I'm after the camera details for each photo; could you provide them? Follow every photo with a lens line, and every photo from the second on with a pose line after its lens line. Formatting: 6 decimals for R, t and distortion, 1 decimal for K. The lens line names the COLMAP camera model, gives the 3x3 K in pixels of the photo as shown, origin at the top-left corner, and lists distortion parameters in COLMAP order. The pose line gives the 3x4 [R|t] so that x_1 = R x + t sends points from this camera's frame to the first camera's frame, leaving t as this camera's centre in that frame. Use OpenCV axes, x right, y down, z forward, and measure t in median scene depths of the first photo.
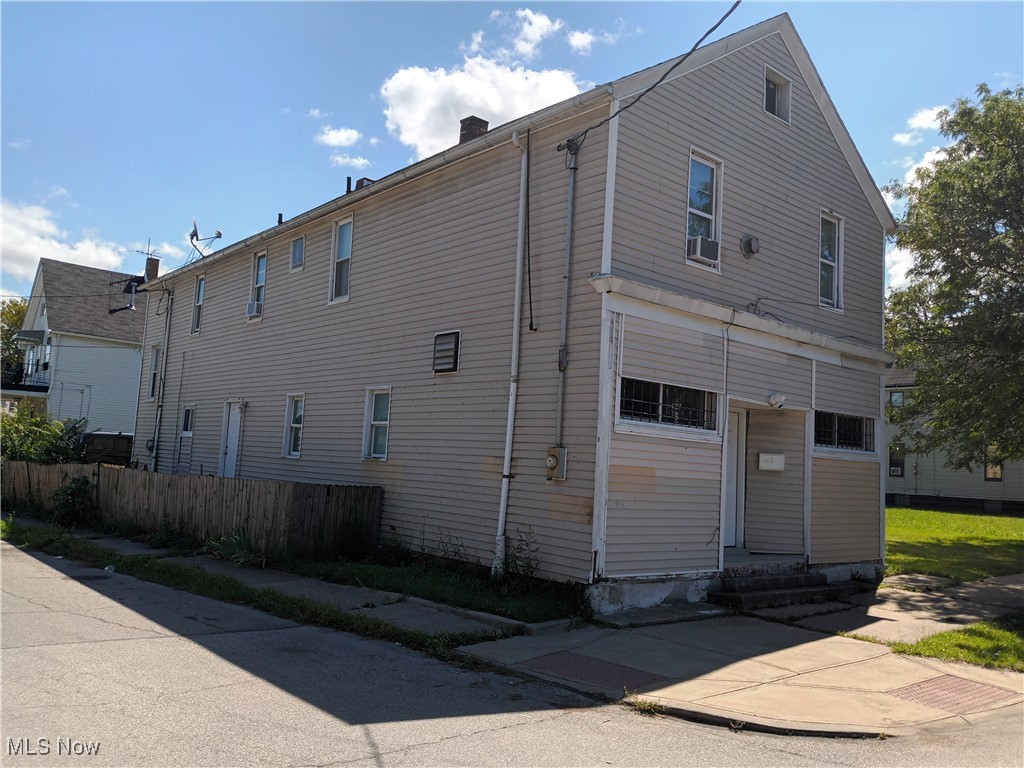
lens RADIAL K [[829.9, 0, 512.0], [0, 829.9, 384.0], [0, 0, 1]] dist [-0.008394, -0.004611]
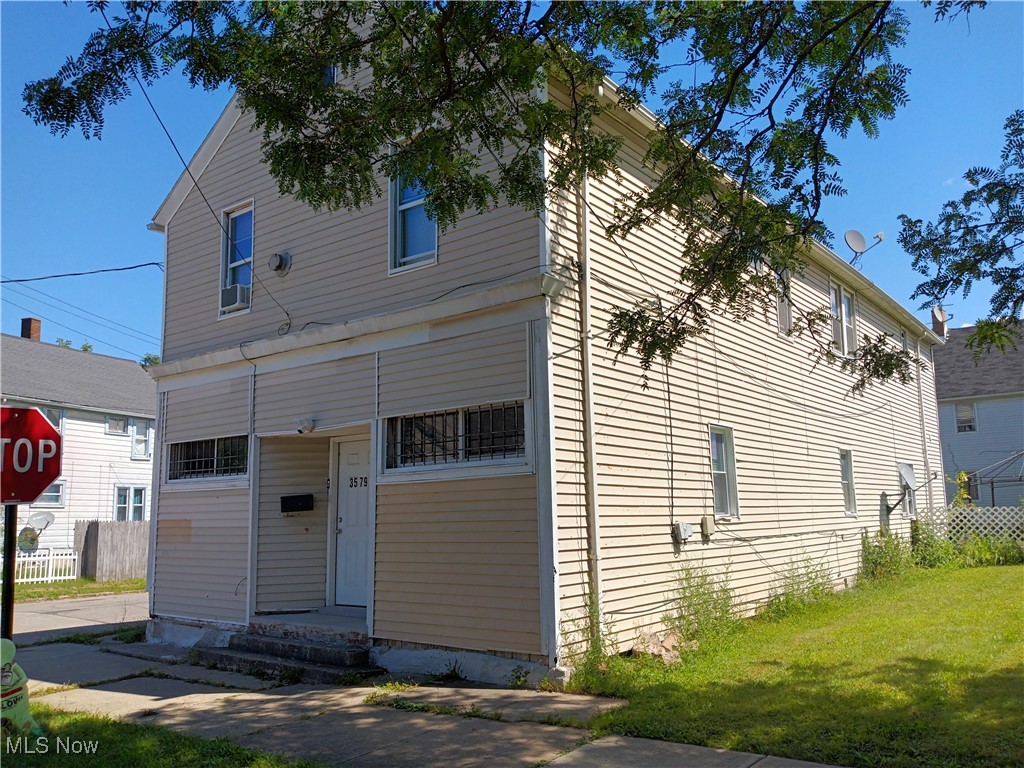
lens RADIAL K [[829.9, 0, 512.0], [0, 829.9, 384.0], [0, 0, 1]] dist [-0.008394, -0.004611]
pose [[0.205857, -0.211529, -0.955447, 1.247079], [0.129575, 0.973653, -0.187642, 0.174005], [0.969965, -0.085175, 0.227843, 1.092738]]
